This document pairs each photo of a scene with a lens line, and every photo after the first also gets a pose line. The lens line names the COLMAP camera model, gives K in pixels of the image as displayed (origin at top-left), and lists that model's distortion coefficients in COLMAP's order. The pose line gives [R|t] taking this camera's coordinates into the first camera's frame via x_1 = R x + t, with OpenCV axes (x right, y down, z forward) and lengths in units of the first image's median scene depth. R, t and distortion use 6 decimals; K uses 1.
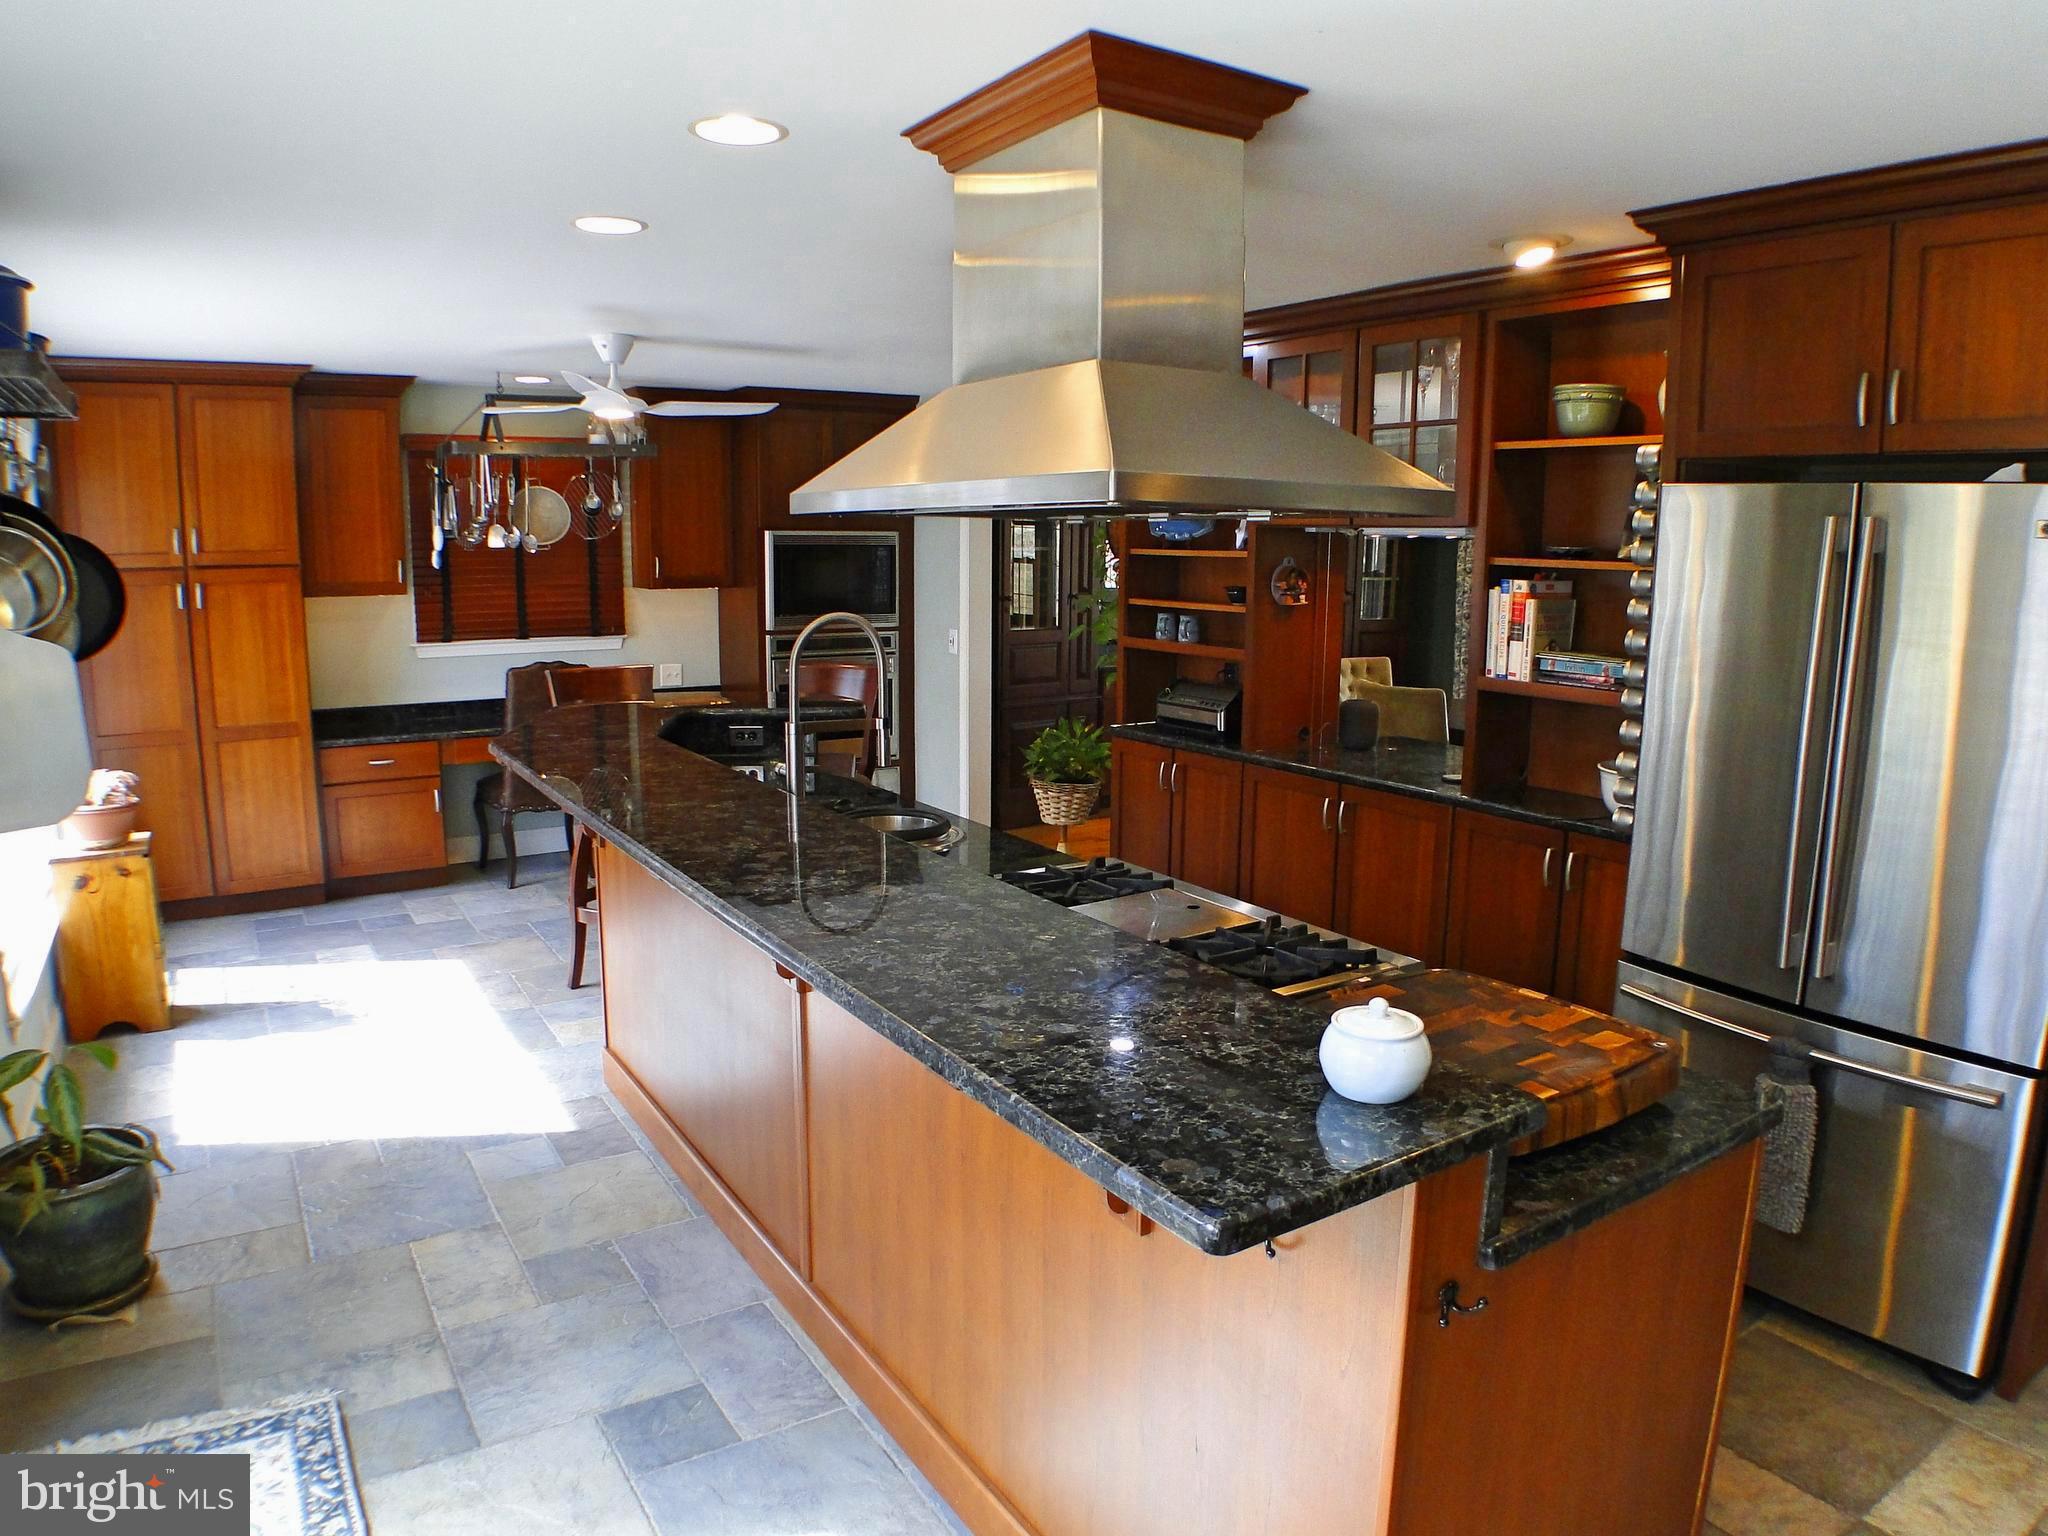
lens RADIAL K [[1331.2, 0, 1033.7], [0, 1331.2, 769.7], [0, 0, 1]] dist [-0.127986, 0.029138]
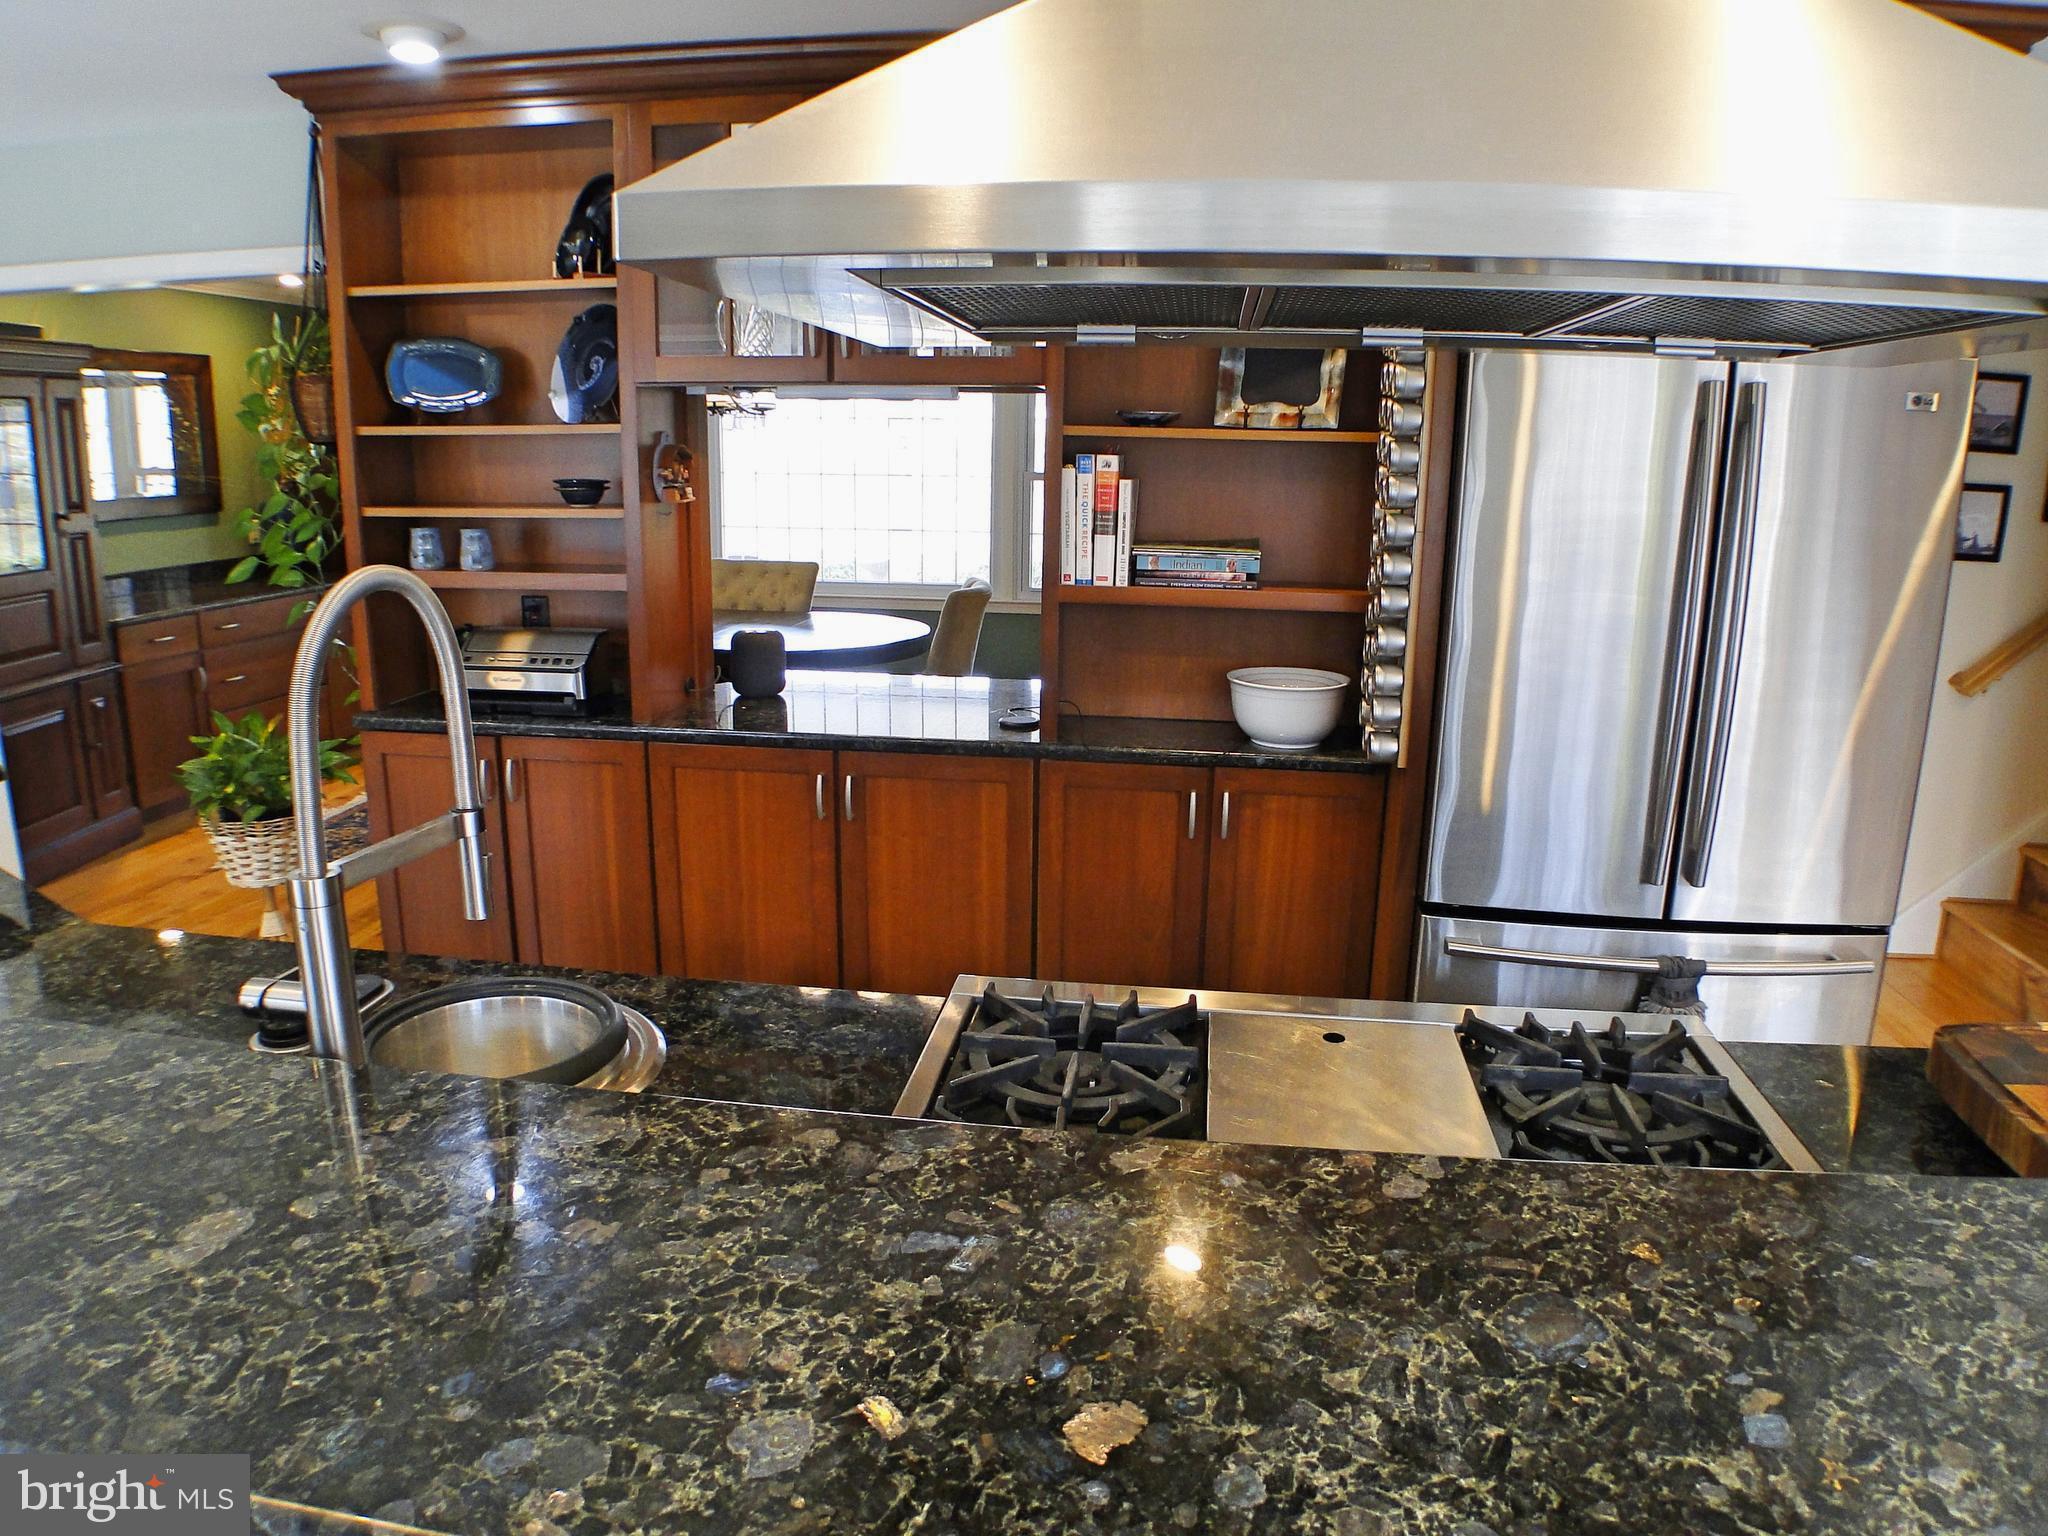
lens RADIAL K [[1331.2, 0, 1033.7], [0, 1331.2, 769.7], [0, 0, 1]] dist [-0.127986, 0.029138]
pose [[0.650750, -0.181331, 0.737322, -0.257146], [0.118288, 0.983420, 0.137455, -0.074212], [-0.750022, -0.002232, 0.661409, 0.510513]]
